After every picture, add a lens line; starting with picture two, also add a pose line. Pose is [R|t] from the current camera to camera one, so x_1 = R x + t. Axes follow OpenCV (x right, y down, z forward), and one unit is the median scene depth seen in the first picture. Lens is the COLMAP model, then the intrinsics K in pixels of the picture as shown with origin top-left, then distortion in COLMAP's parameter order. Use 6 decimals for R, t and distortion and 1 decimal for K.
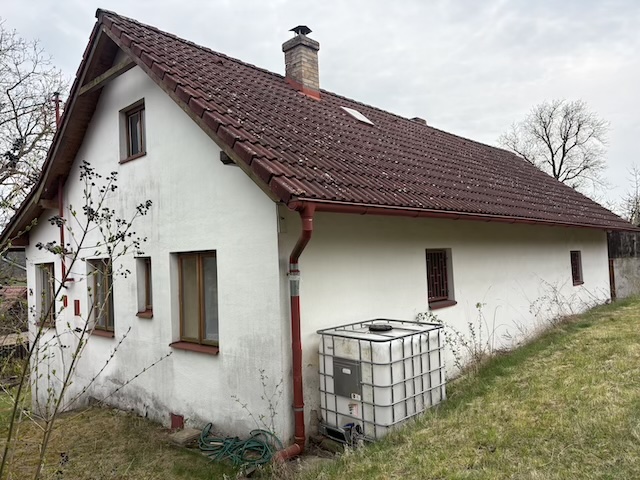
lens RADIAL K [[485.0, 0, 321.2], [0, 485.0, 243.4], [0, 0, 1]] dist [0.051174, -0.042763]
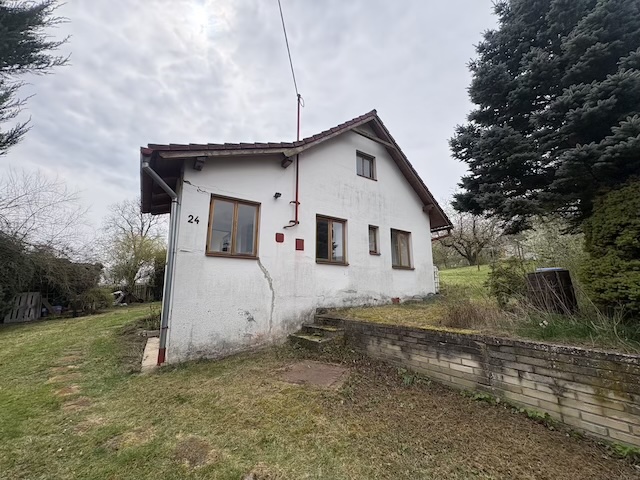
lens RADIAL K [[255.8, 0, 323.1], [0, 255.8, 240.0], [0, 0, 1]] dist [0.002807, 0.000183]
pose [[0.232347, 0.229752, 0.945108, -1.526741], [-0.038996, 0.973120, -0.226975, 0.365586], [-0.971851, 0.015882, 0.235061, 1.030084]]
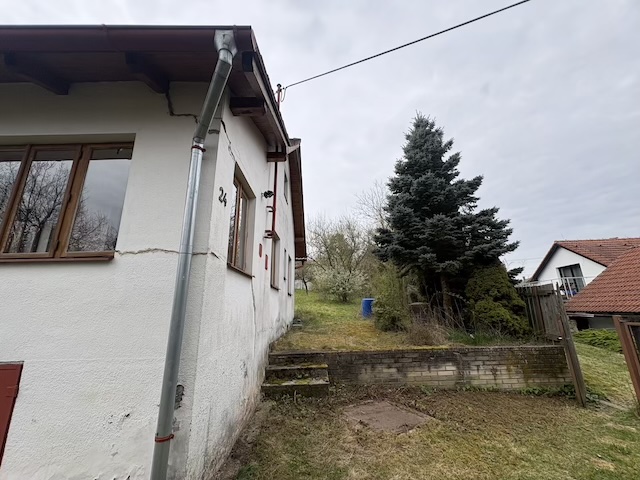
lens RADIAL K [[255.8, 0, 321.7], [0, 255.8, 240.8], [0, 0, 1]] dist [0.002807, 0.000183]
pose [[-0.679550, 0.234081, 0.695283, -1.286870], [0.020171, 0.953334, -0.301244, 0.338092], [-0.733352, -0.190686, -0.652560, 1.700908]]
